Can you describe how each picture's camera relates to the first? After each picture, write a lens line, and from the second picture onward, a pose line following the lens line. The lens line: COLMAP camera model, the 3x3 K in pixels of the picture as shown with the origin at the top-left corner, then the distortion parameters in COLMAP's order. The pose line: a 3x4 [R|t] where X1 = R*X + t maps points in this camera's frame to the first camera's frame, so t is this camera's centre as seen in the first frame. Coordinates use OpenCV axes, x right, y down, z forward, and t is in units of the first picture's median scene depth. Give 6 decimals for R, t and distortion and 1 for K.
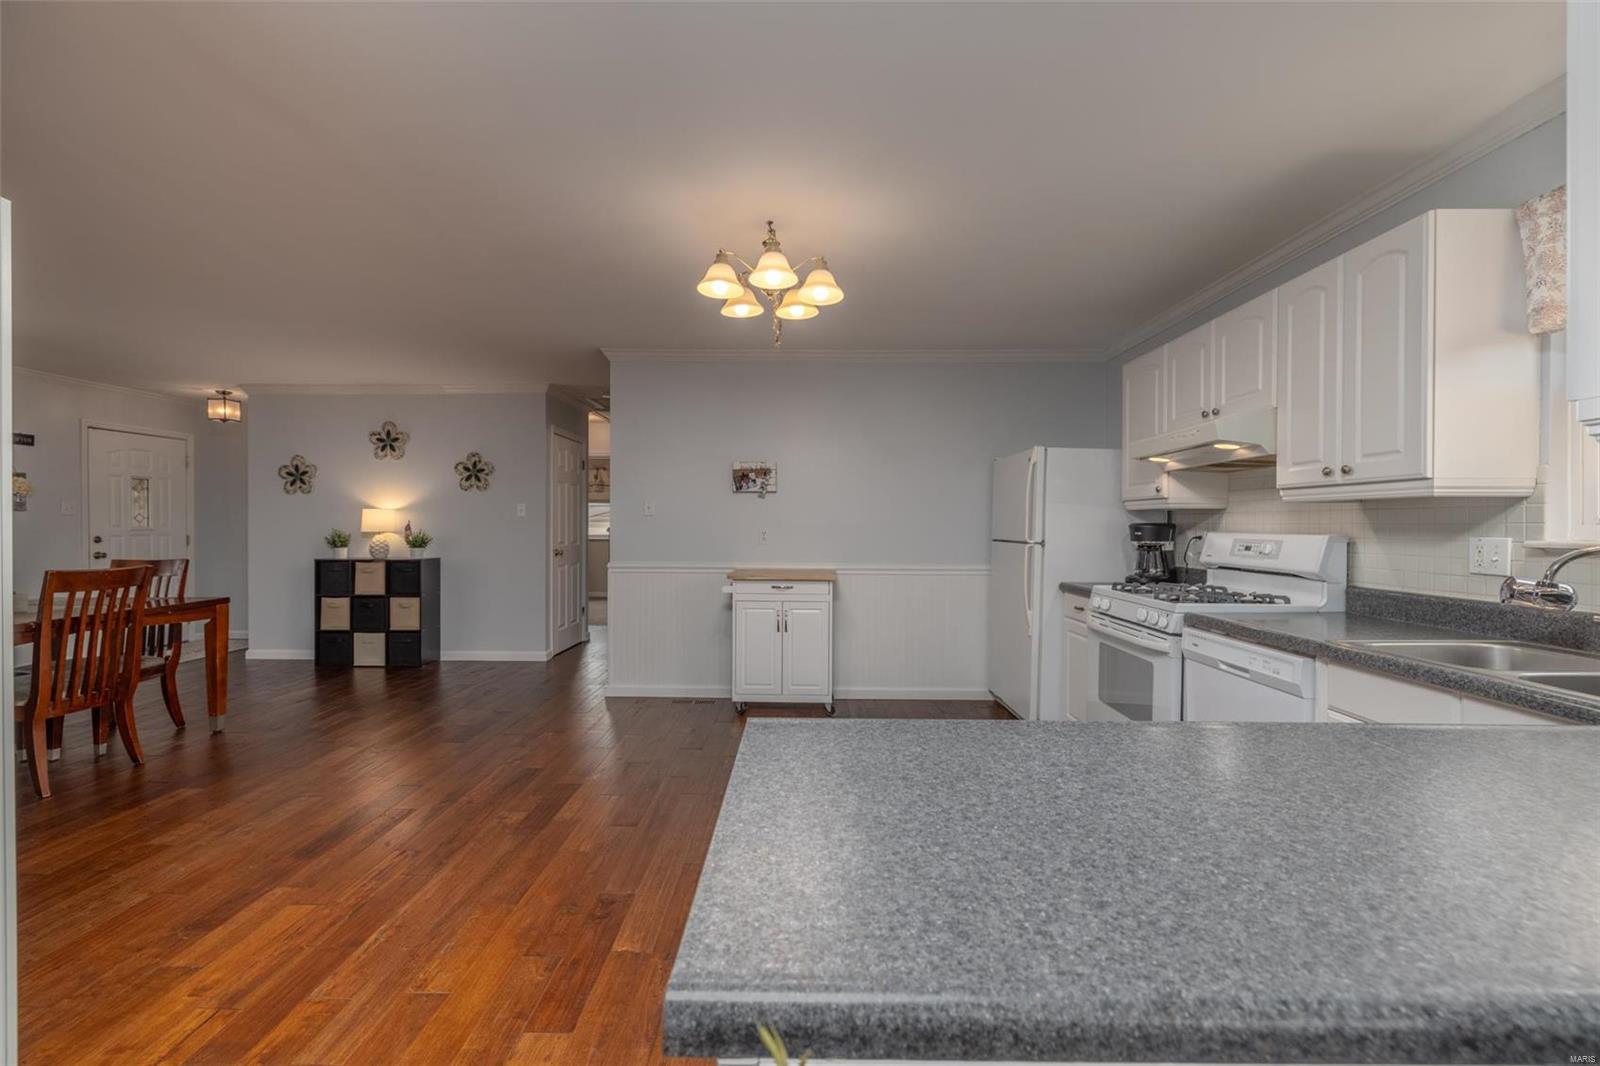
lens RADIAL K [[663.9, 0, 800.0], [0, 663.9, 533.0], [0, 0, 1]] dist [-0.002501, -0.000078]
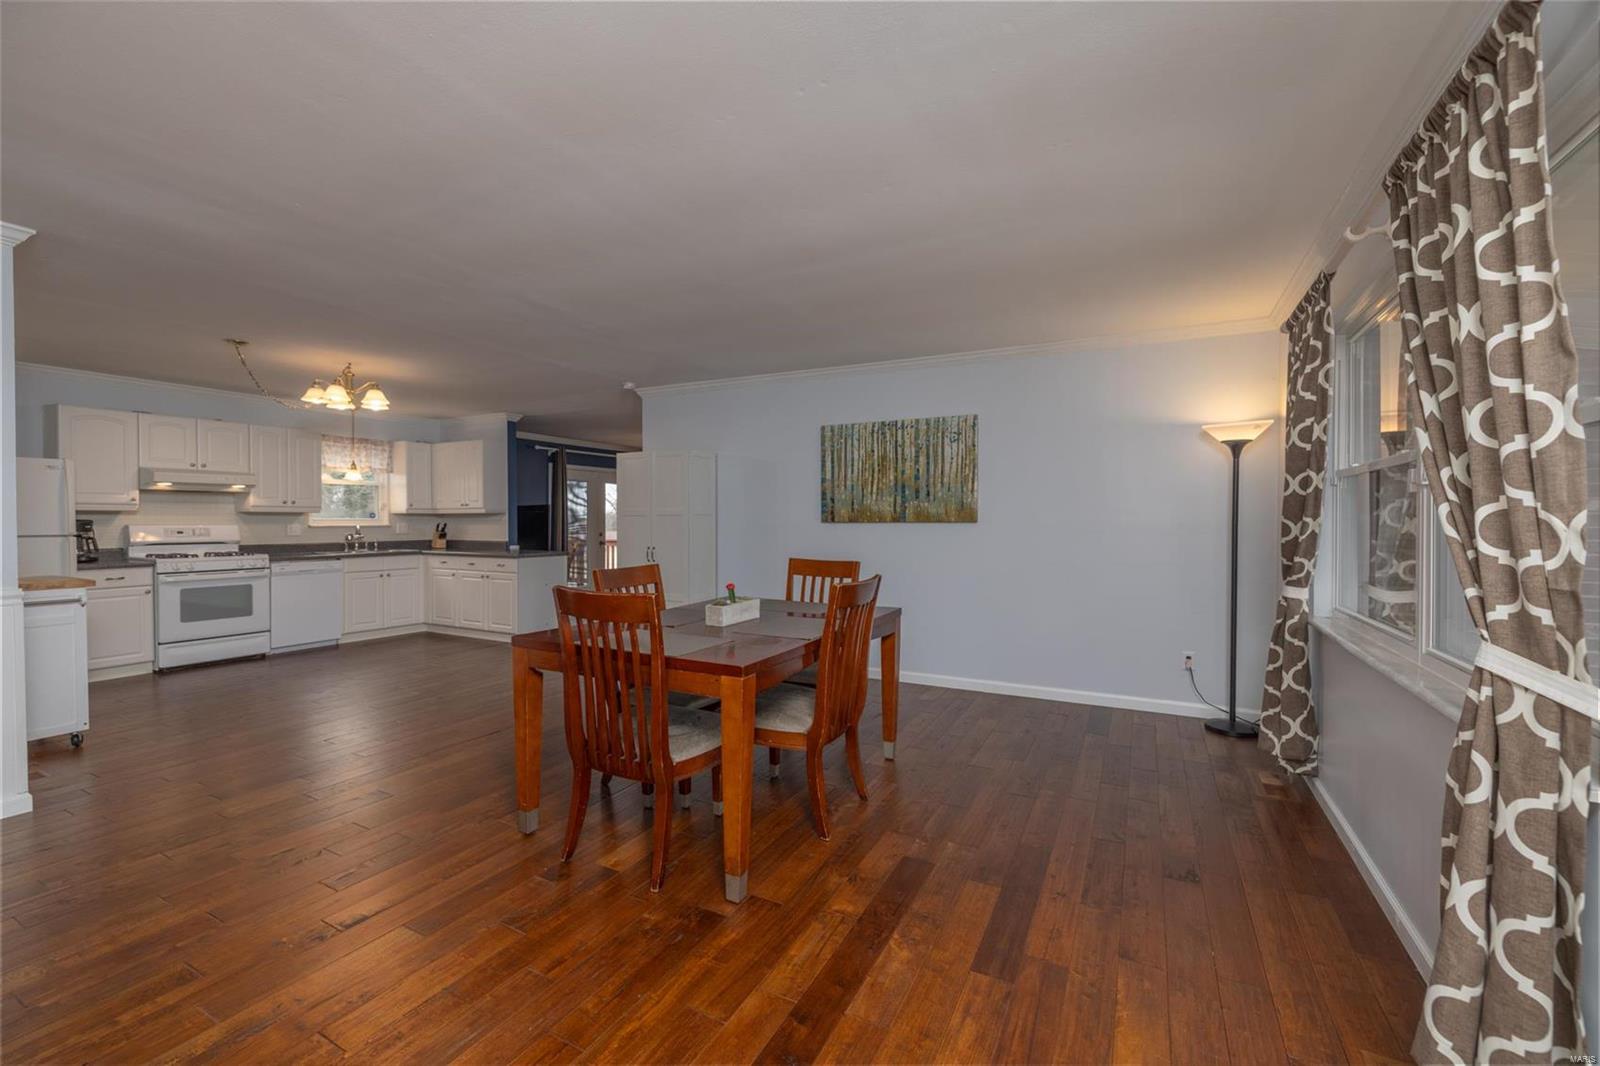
lens RADIAL K [[663.9, 0, 800.0], [0, 663.9, 533.0], [0, 0, 1]] dist [-0.002501, -0.000078]
pose [[-0.894722, -0.012228, 0.446457, -0.979878], [0.001902, 0.999512, 0.031188, -0.017683], [-0.446620, 0.028753, -0.894261, 1.017742]]
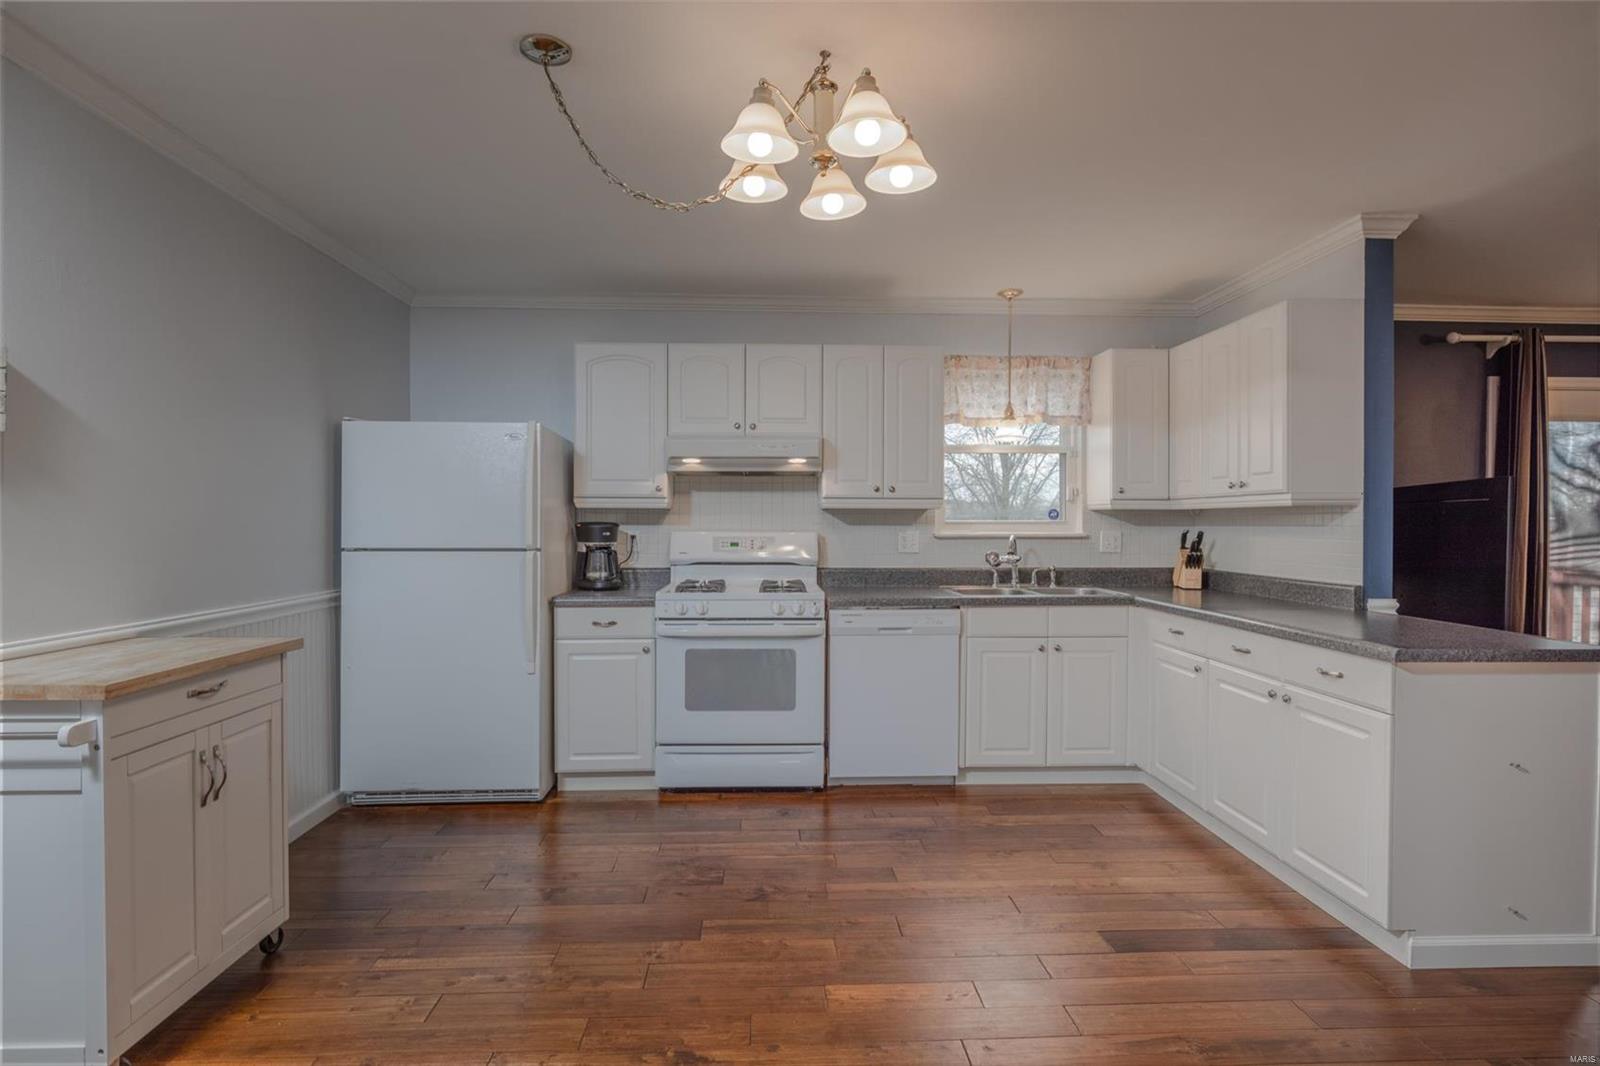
lens RADIAL K [[805.3, 0, 796.5], [0, 805.3, 528.9], [0, 0, 1]] dist [0.001115, 0.000090]
pose [[-0.068709, -0.012143, 0.997563, -0.389190], [0.009846, 0.999869, 0.012850, -0.011305], [-0.997588, 0.010705, -0.068580, 0.516231]]
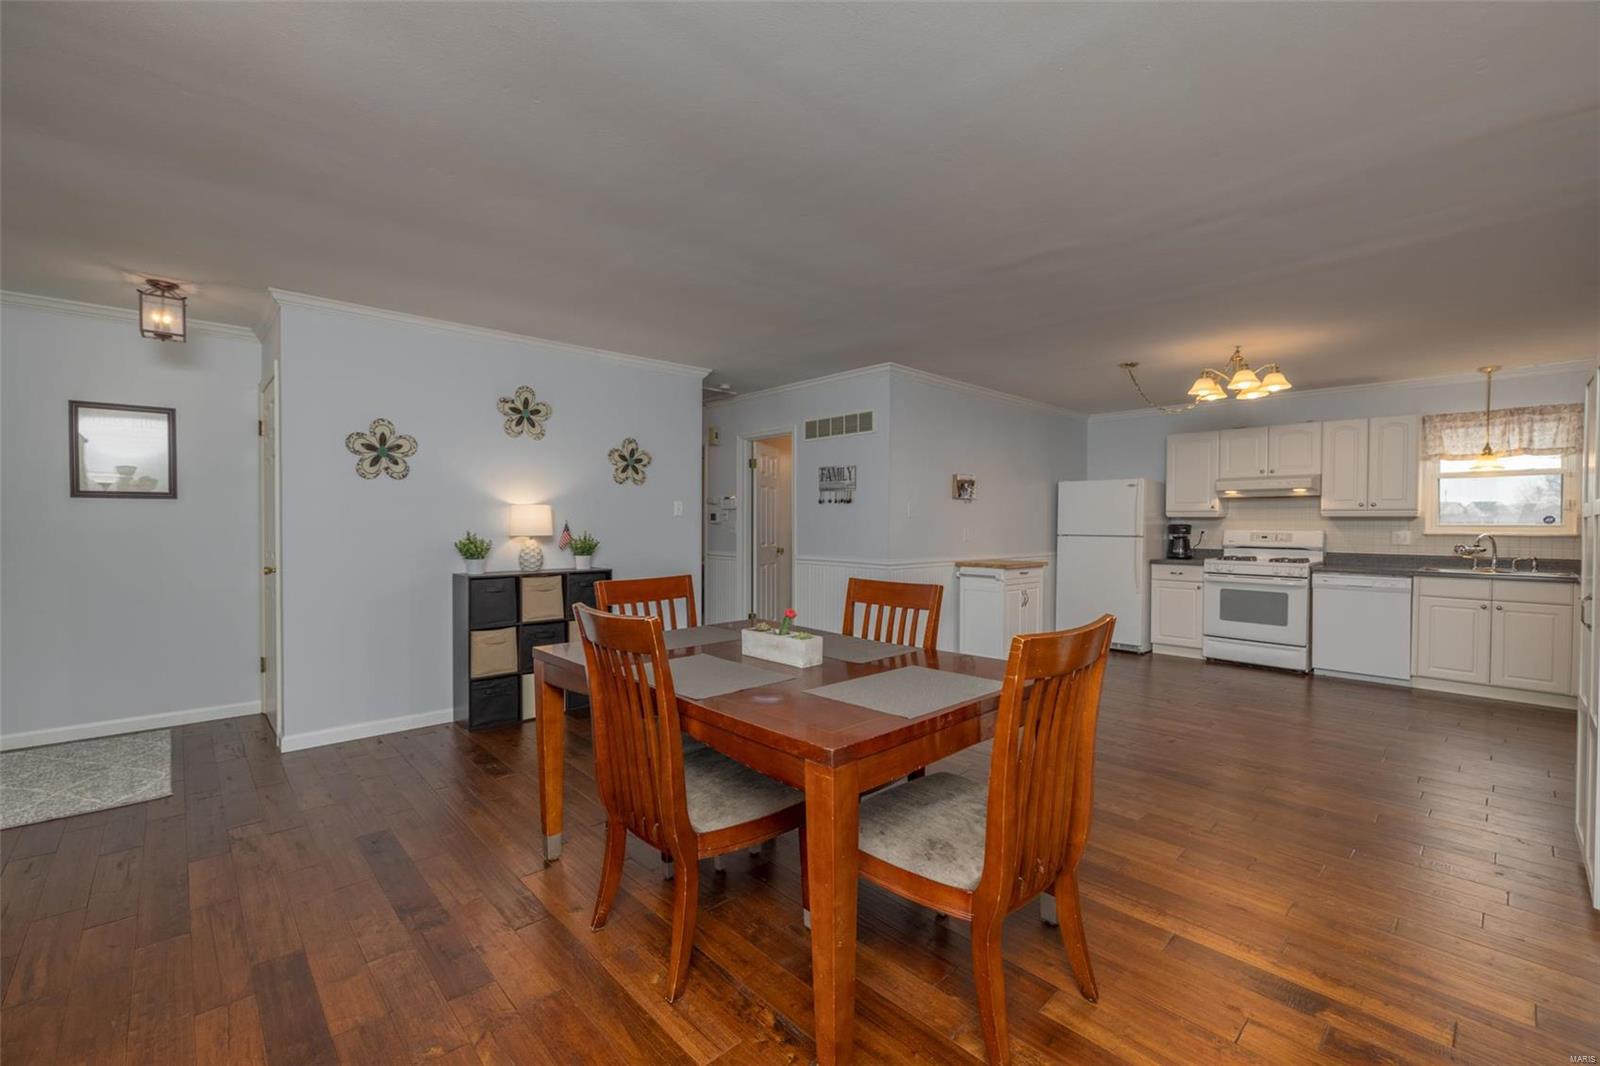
lens RADIAL K [[674.6, 0, 794.2], [0, 674.6, 532.9], [0, 0, 1]] dist [0.002634, 0.000329]
pose [[0.720756, -0.011697, 0.693091, -0.968791], [0.006372, 0.999927, 0.010249, -0.010940], [-0.693160, -0.002971, 0.720778, 0.258812]]
